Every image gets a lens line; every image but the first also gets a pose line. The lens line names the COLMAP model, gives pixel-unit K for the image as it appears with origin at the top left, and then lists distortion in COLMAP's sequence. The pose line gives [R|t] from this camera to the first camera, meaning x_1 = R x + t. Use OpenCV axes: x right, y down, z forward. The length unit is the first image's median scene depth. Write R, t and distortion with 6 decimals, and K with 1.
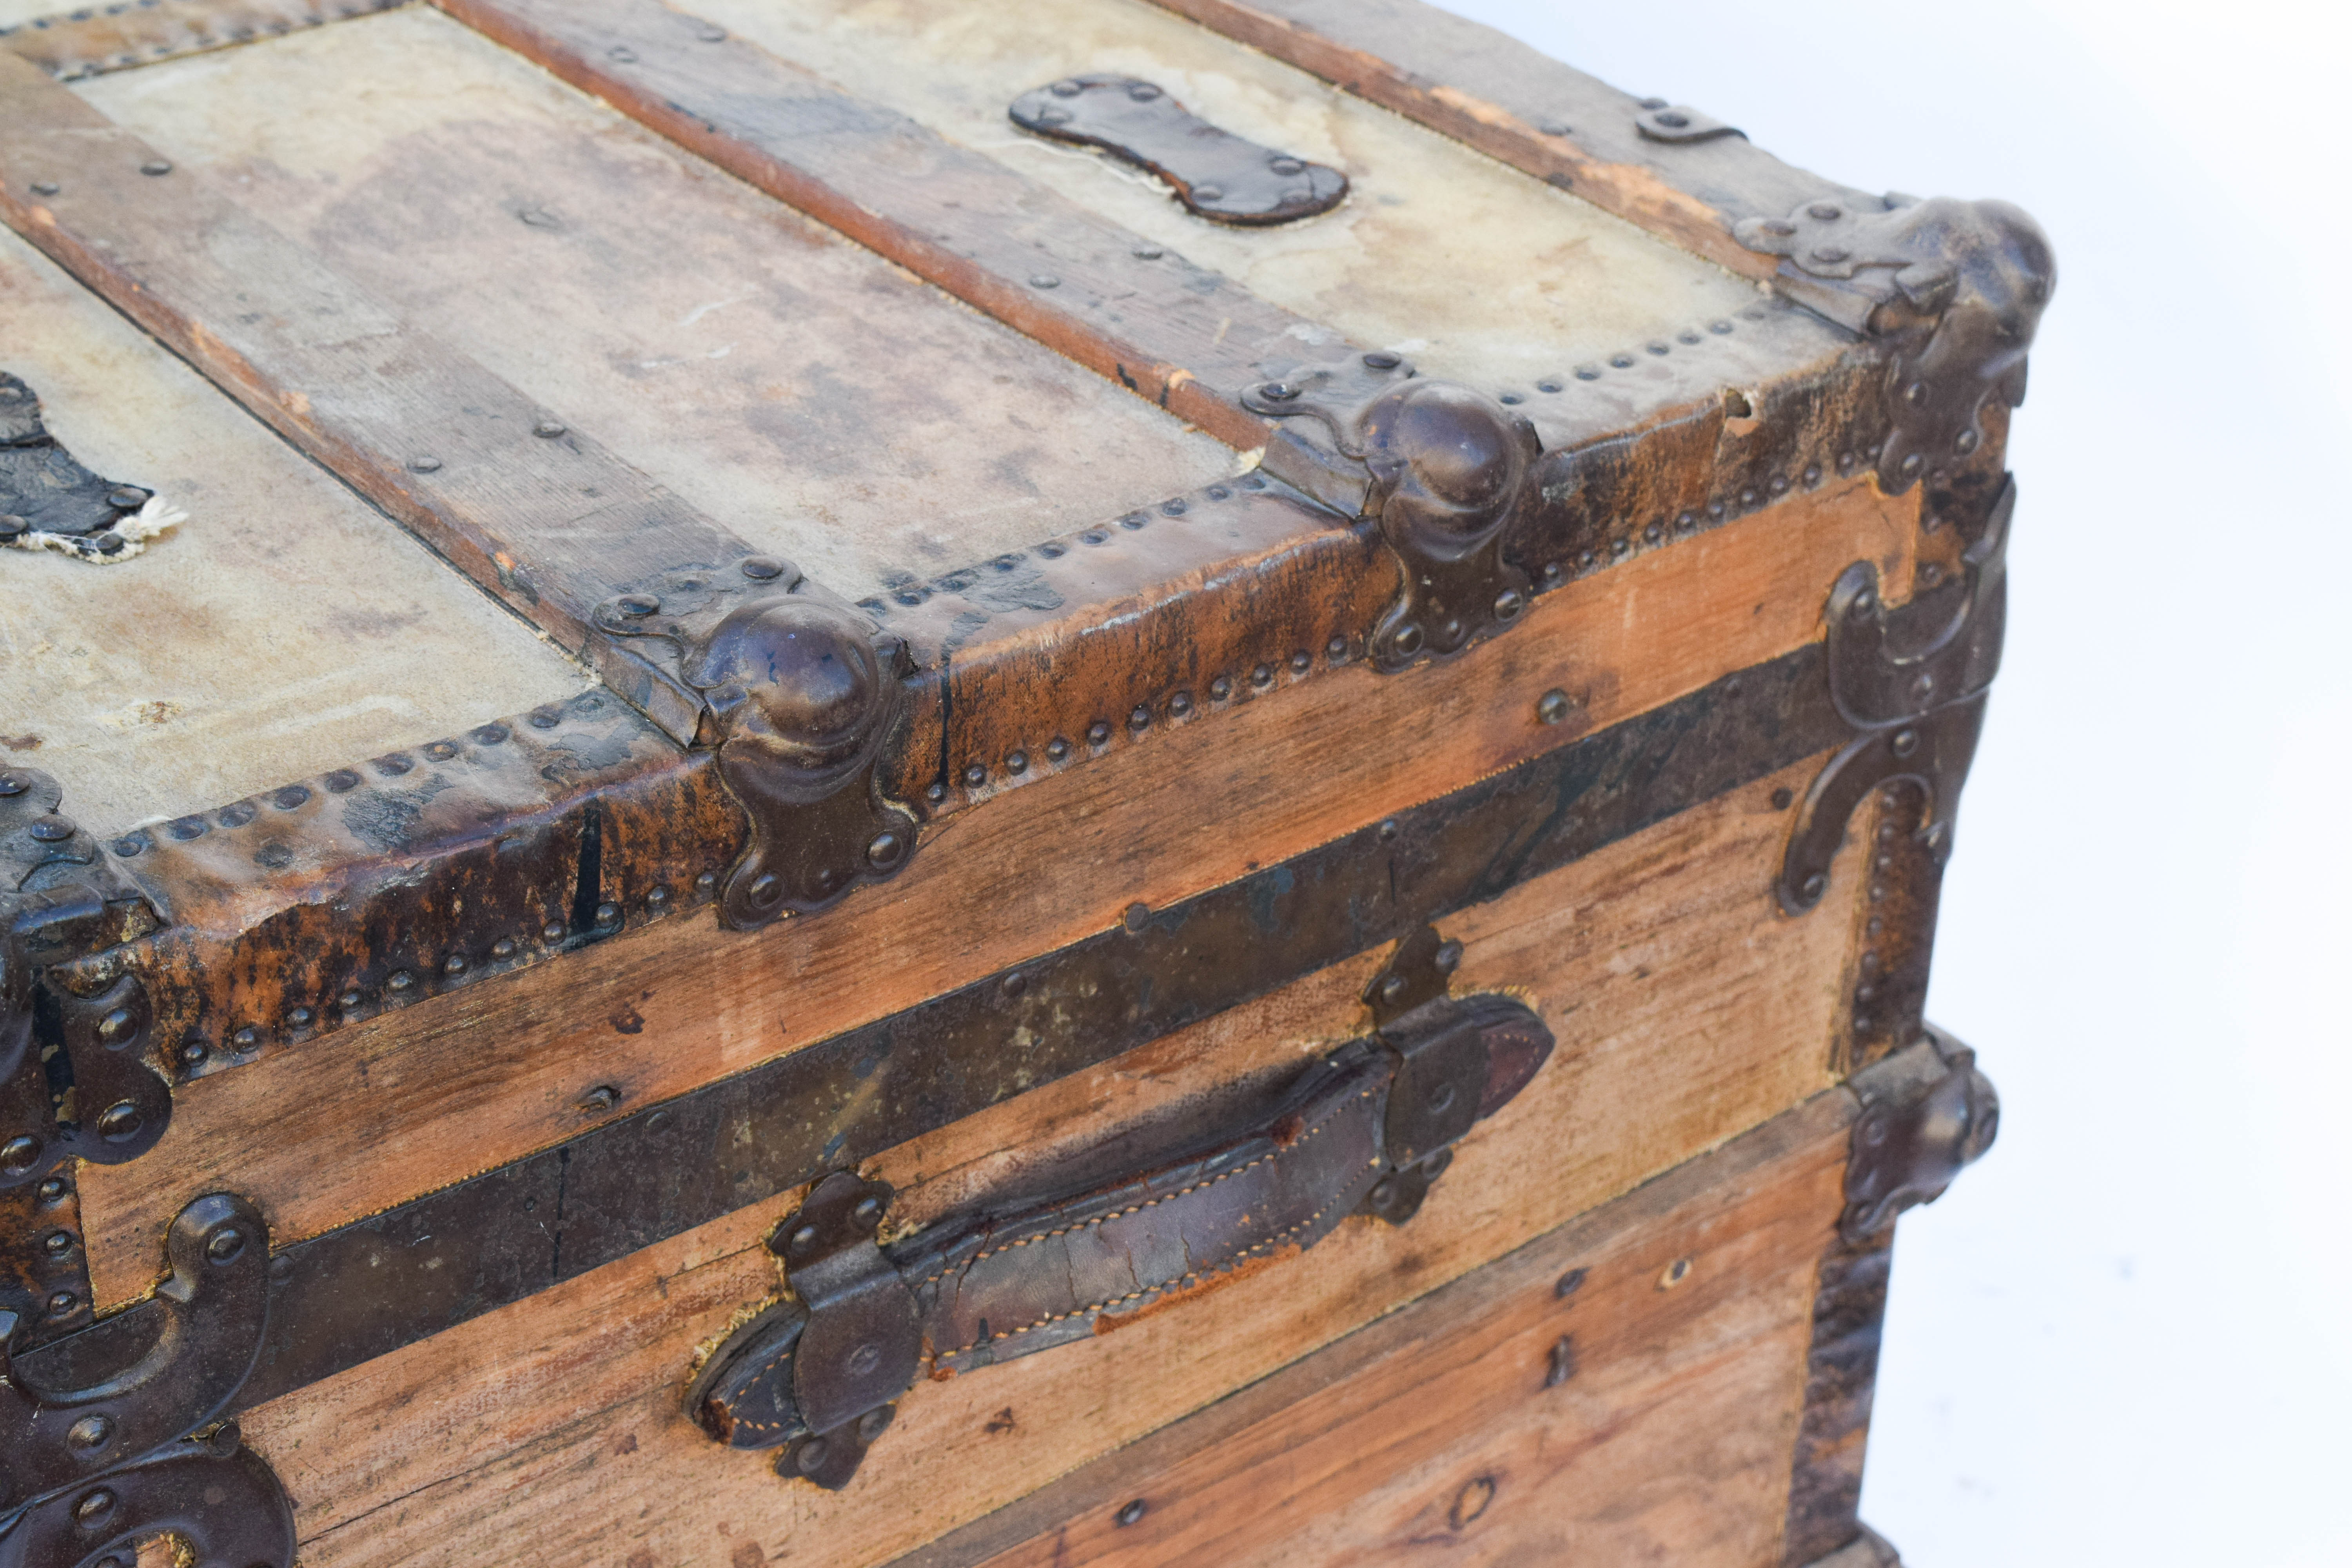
lens RADIAL K [[3878.0, 0, 1176.0], [0, 3878.0, 784.0], [0, 0, 1]] dist [-0.024008, -0.022132]
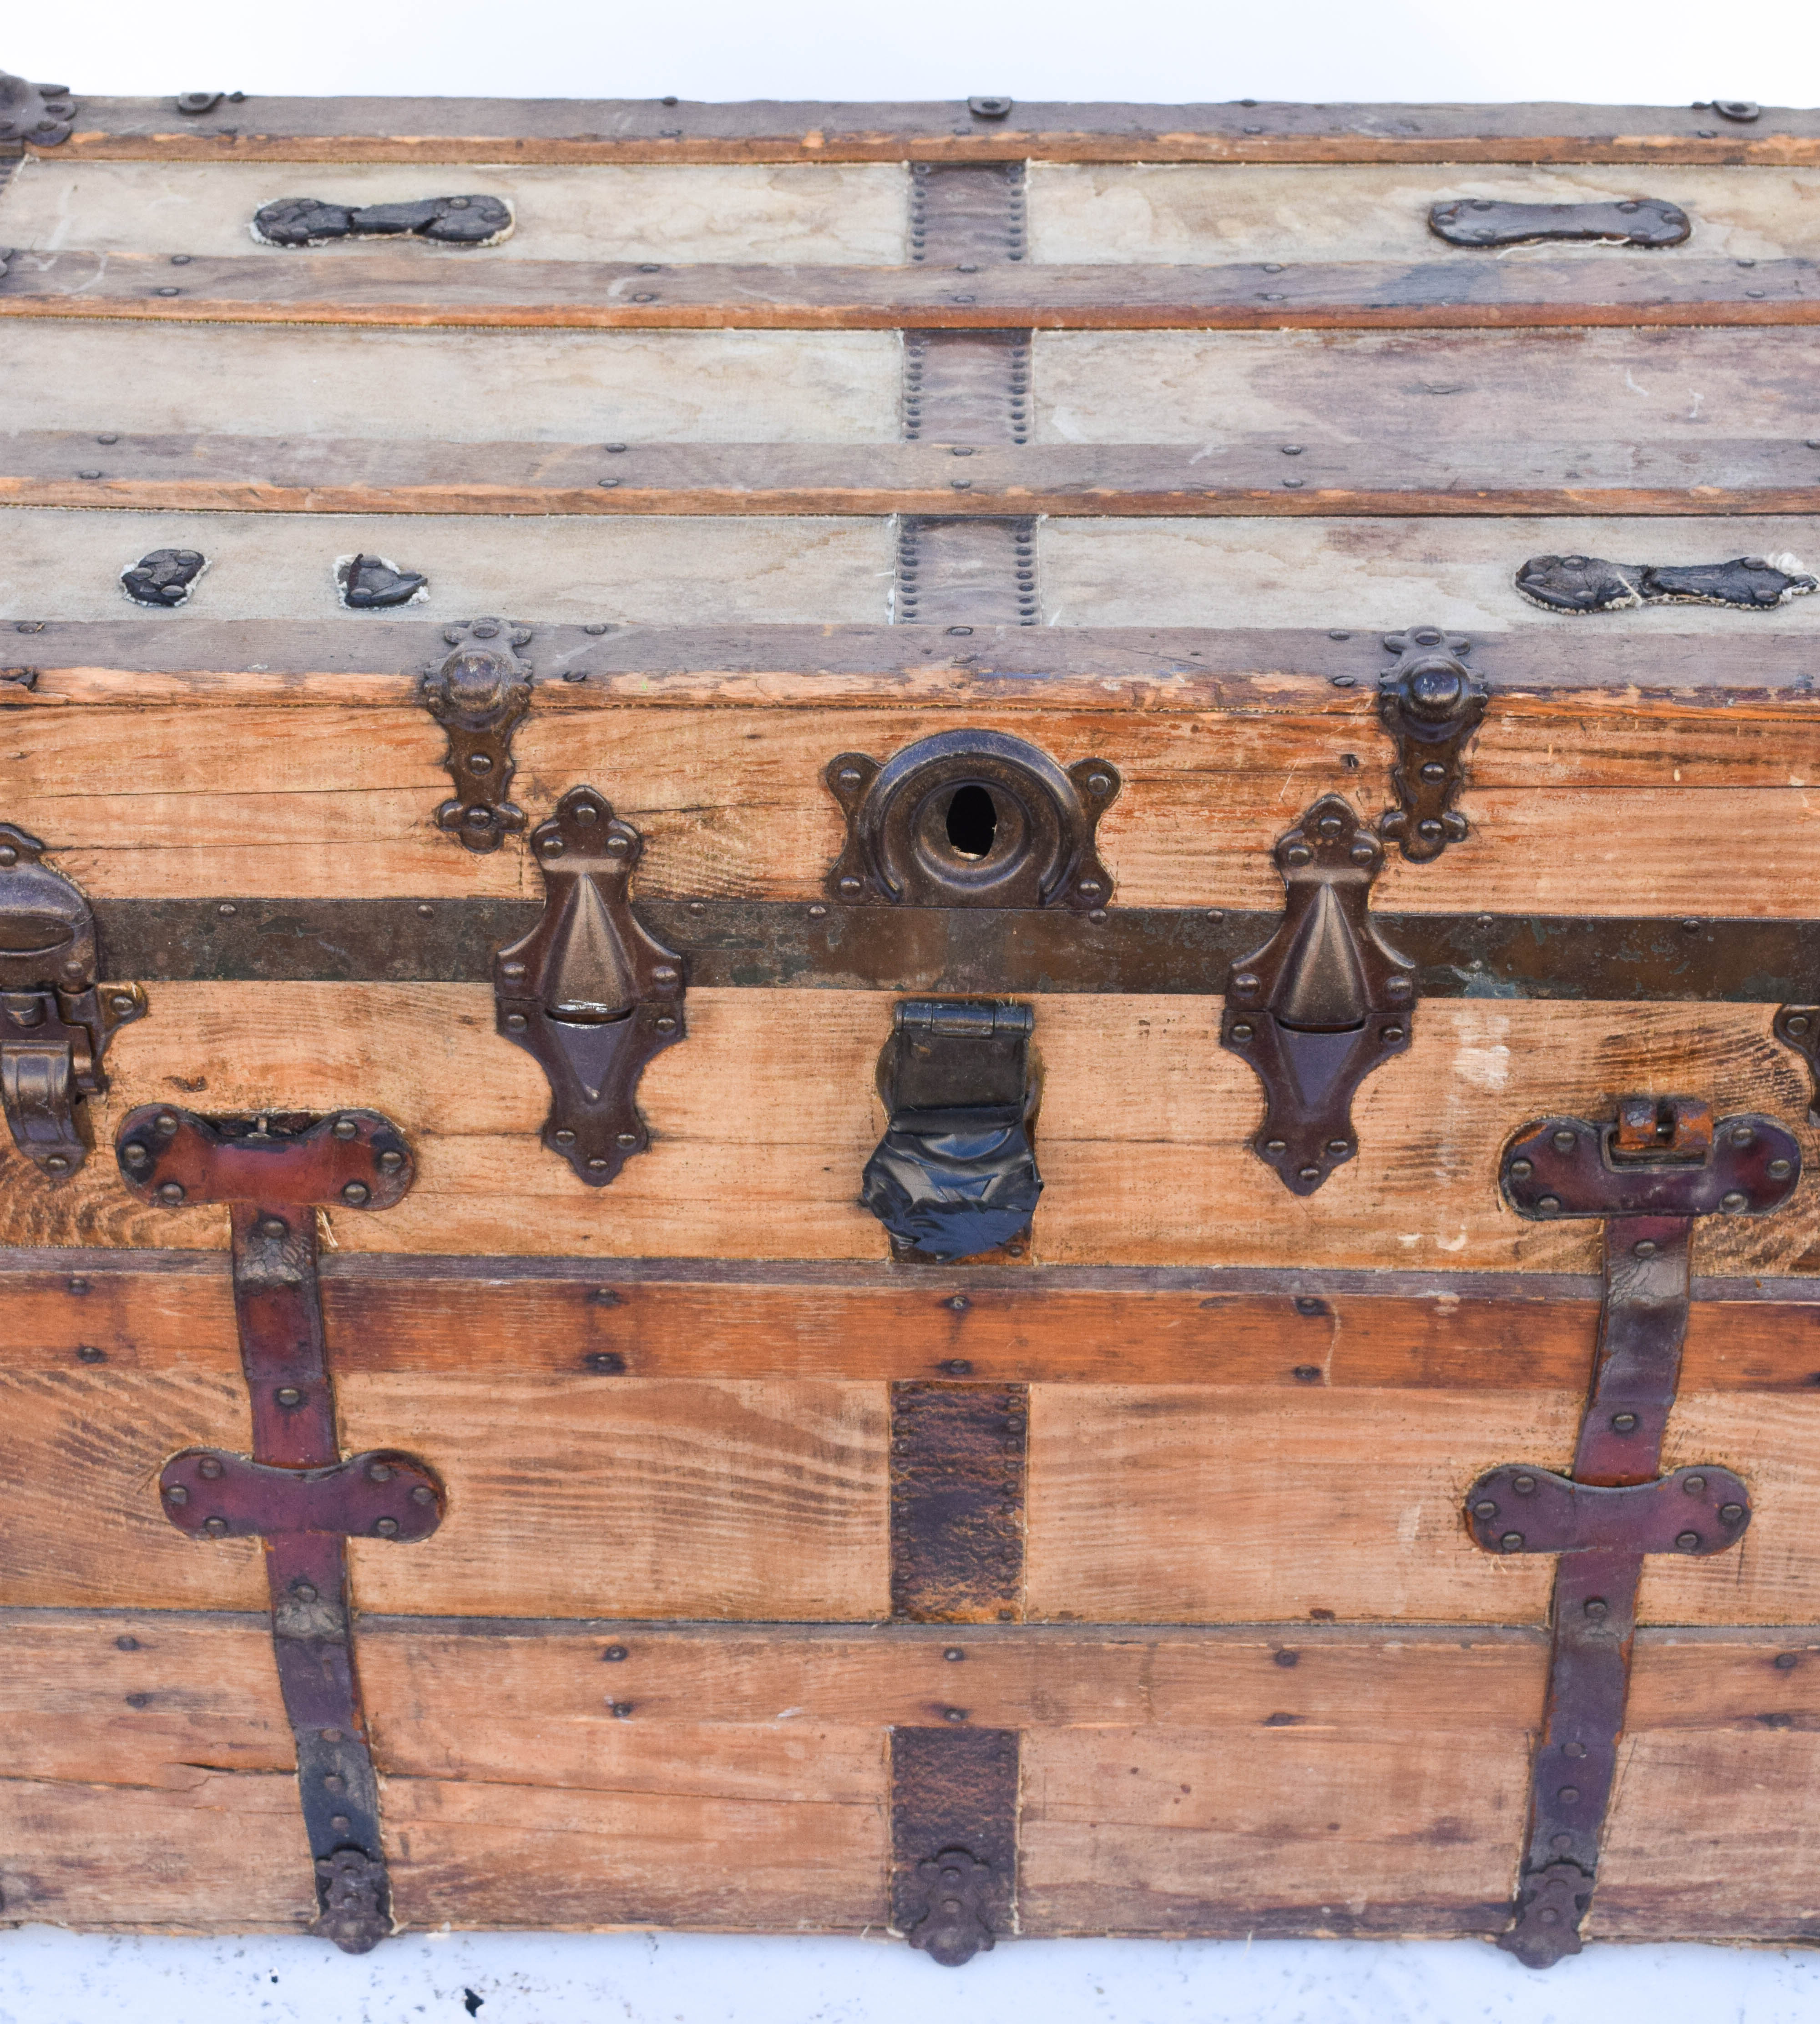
lens RADIAL K [[3932.1, 0, 908.3], [0, 3932.1, 980.4], [0, 0, 1]] dist [-0.030334, 0.040740]
pose [[0.621881, -0.453327, 0.638560, -1.558185], [0.411269, 0.882972, 0.226313, -0.421038], [-0.666424, 0.121880, 0.735543, 0.012357]]
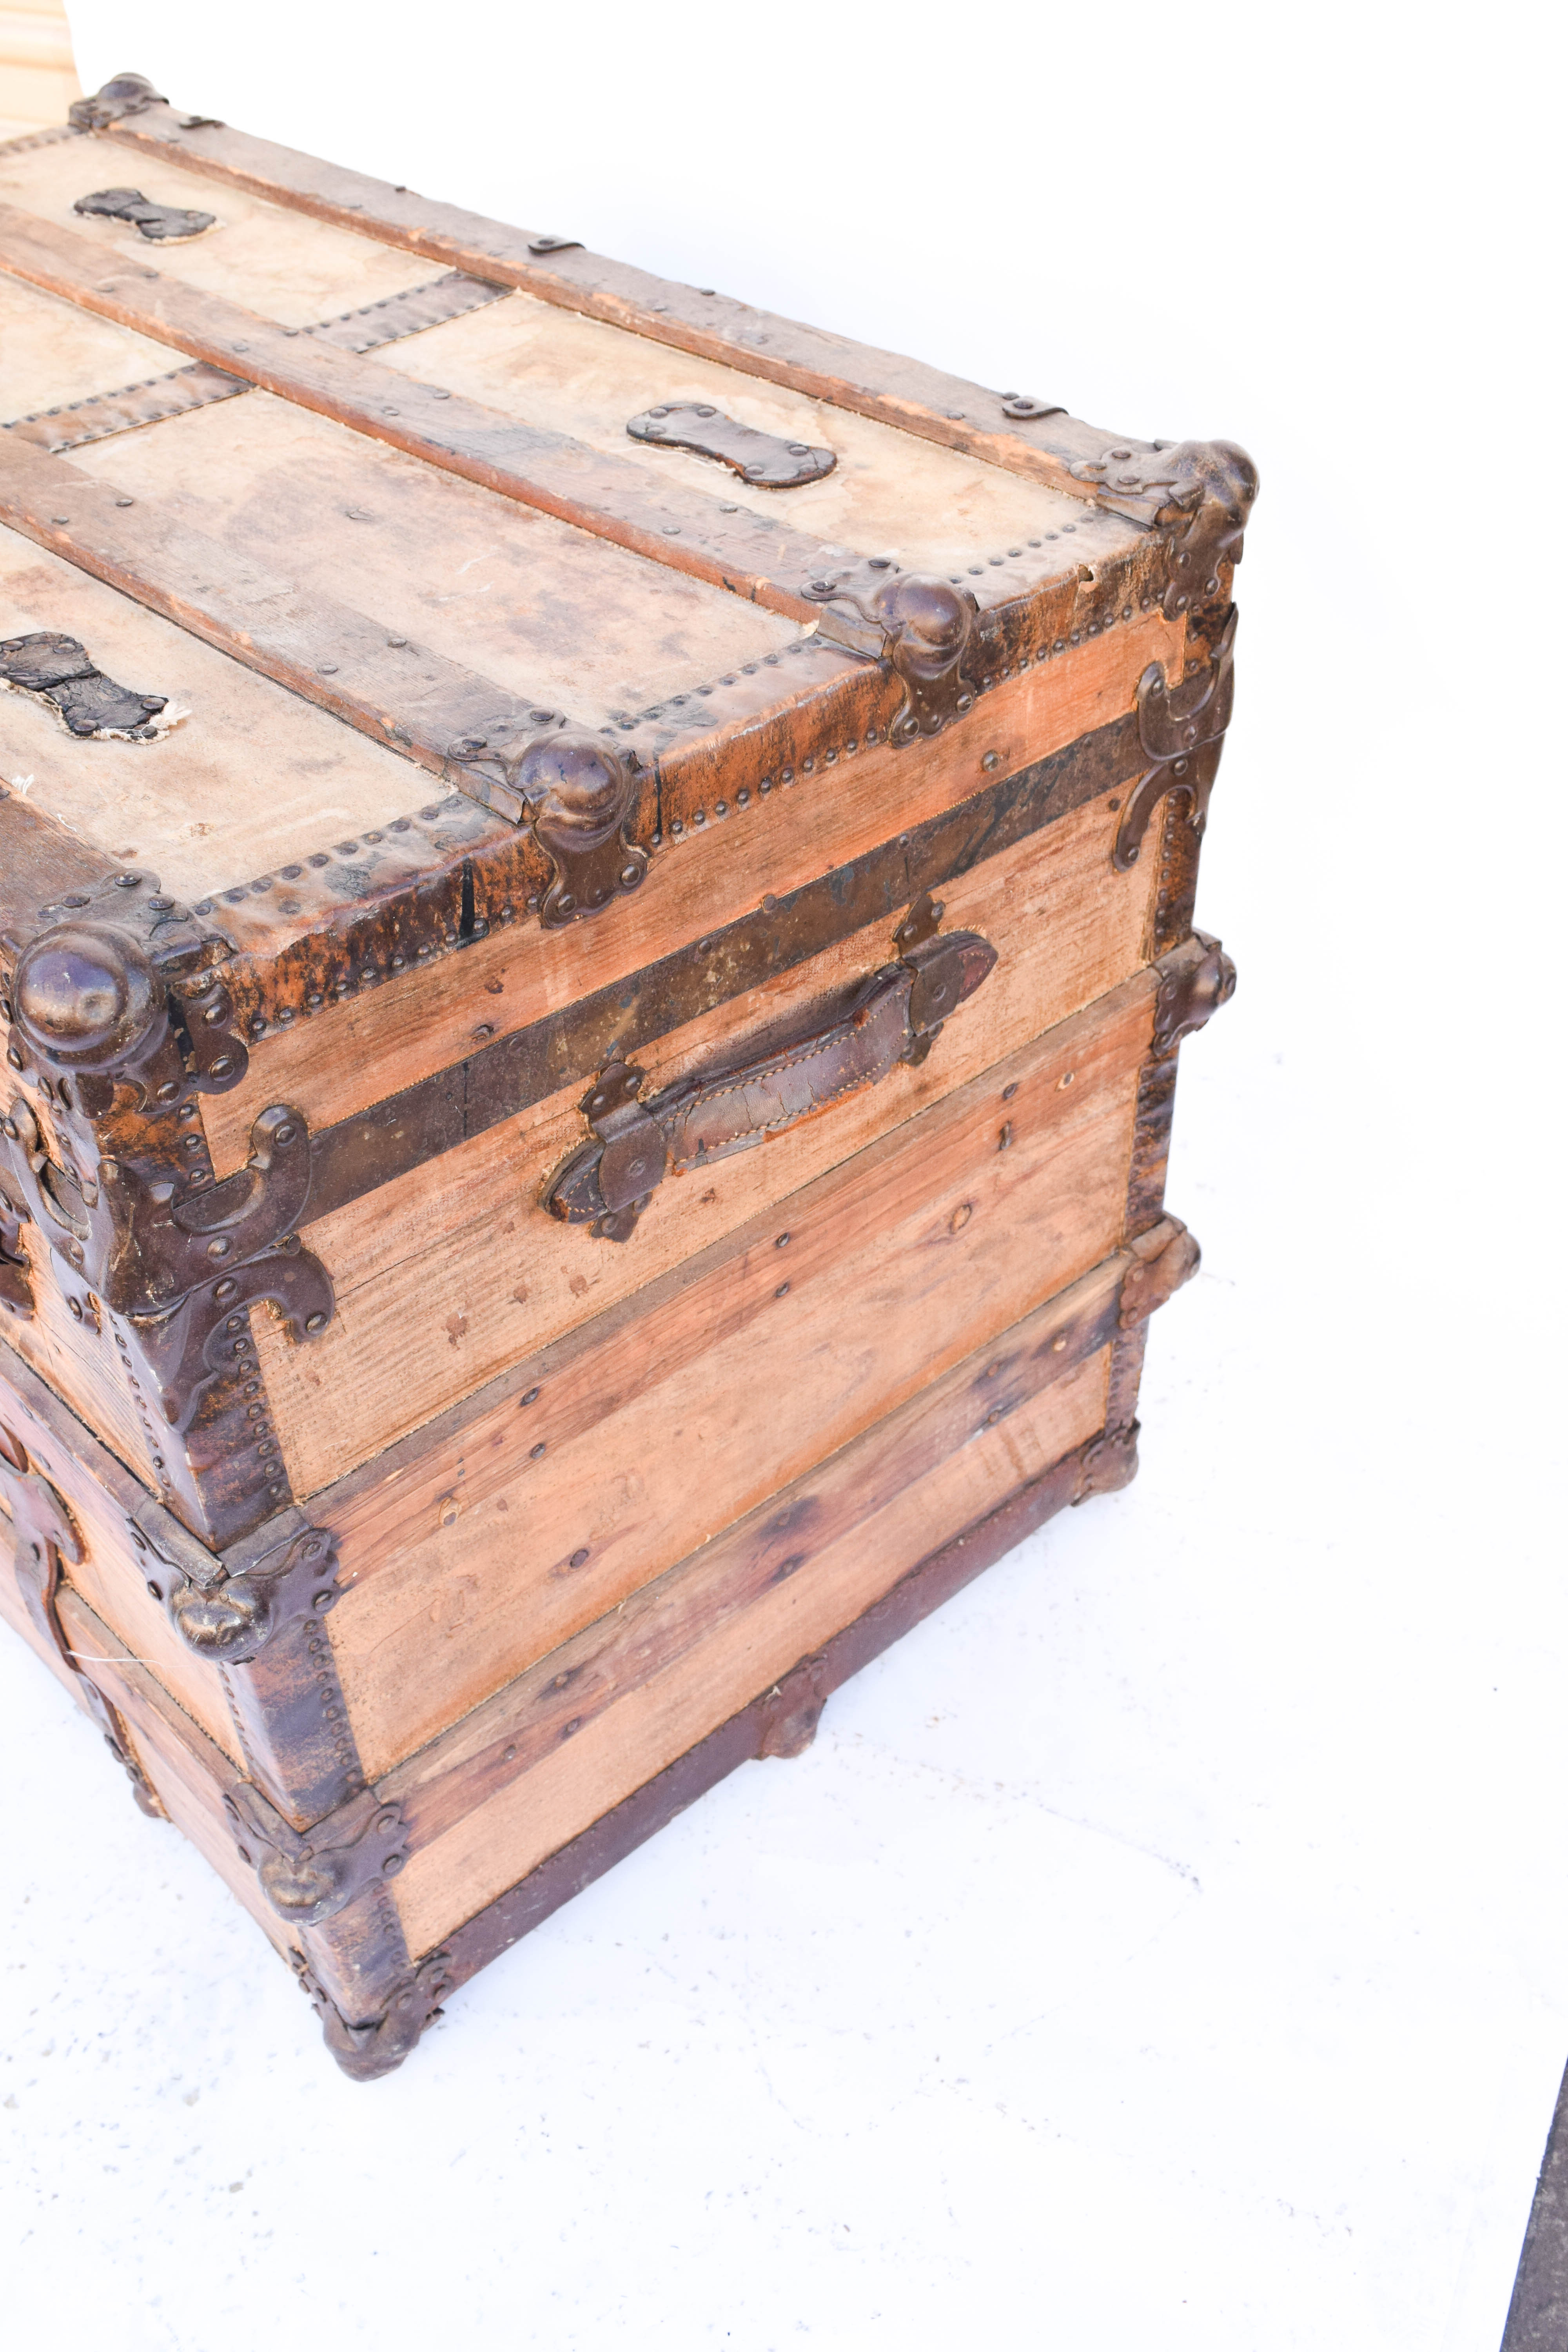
lens RADIAL K [[2222.8, 0, 784.0], [0, 2222.8, 1176.0], [0, 0, 1]] dist [-0.028294, 0.008120]
pose [[0.995011, -0.088931, 0.045211, -0.055467], [0.080824, 0.984247, 0.157240, -0.000880], [-0.058482, -0.152801, 0.986525, 0.001016]]
